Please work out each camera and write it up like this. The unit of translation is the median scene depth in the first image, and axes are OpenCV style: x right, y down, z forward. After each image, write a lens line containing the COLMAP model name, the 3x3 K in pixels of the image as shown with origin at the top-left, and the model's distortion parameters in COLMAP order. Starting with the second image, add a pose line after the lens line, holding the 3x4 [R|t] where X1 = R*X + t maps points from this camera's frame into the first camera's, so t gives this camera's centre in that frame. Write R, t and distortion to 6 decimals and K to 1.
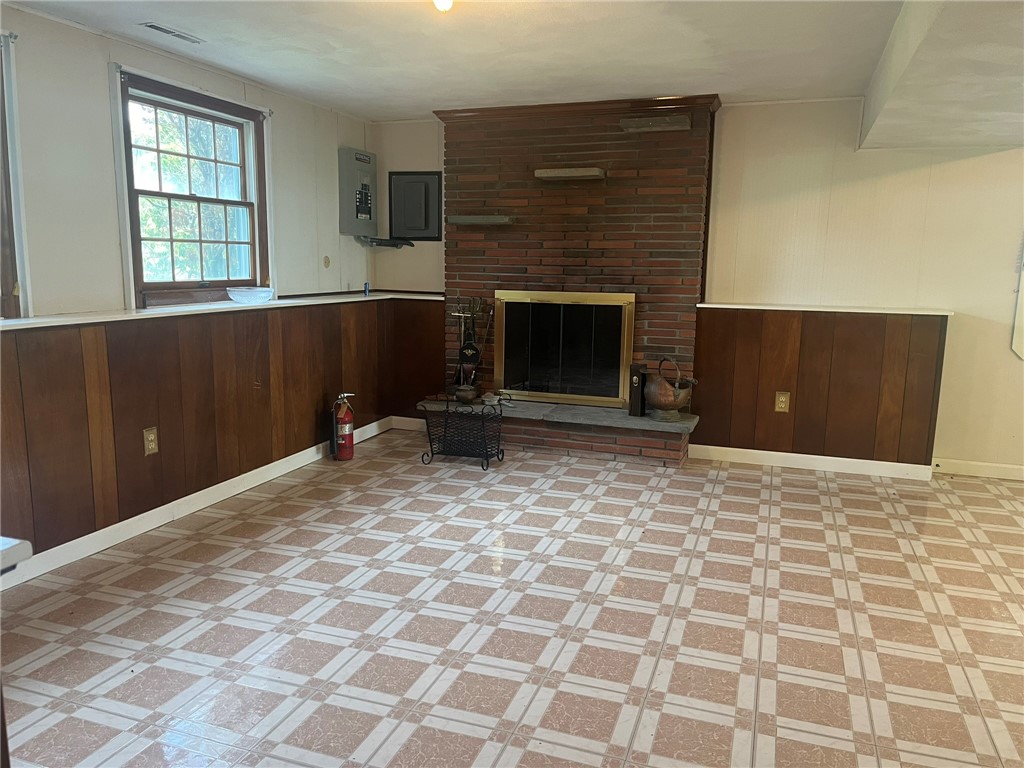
lens RADIAL K [[776.8, 0, 509.0], [0, 776.8, 385.7], [0, 0, 1]] dist [0.061469, -0.079353]
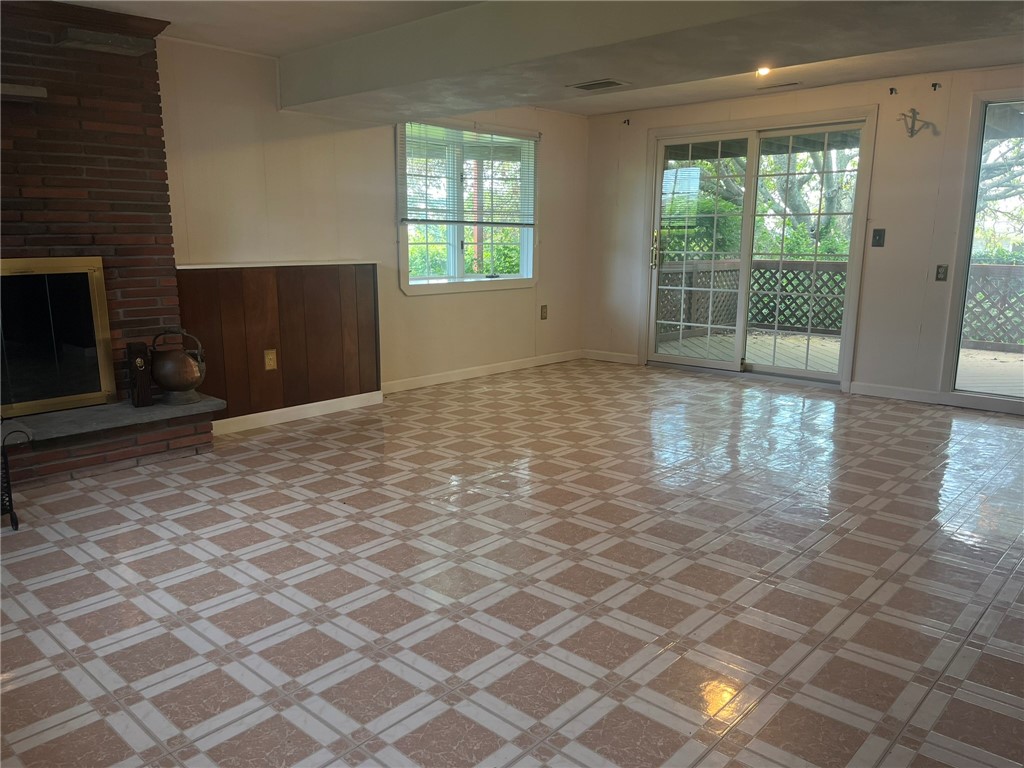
lens RADIAL K [[776.8, 0, 505.5], [0, 776.8, 387.7], [0, 0, 1]] dist [0.061469, -0.079353]
pose [[0.396747, -0.195103, 0.896954, -0.437369], [0.153951, 0.977453, 0.144516, -0.042394], [-0.904926, 0.080750, 0.417838, 0.321012]]
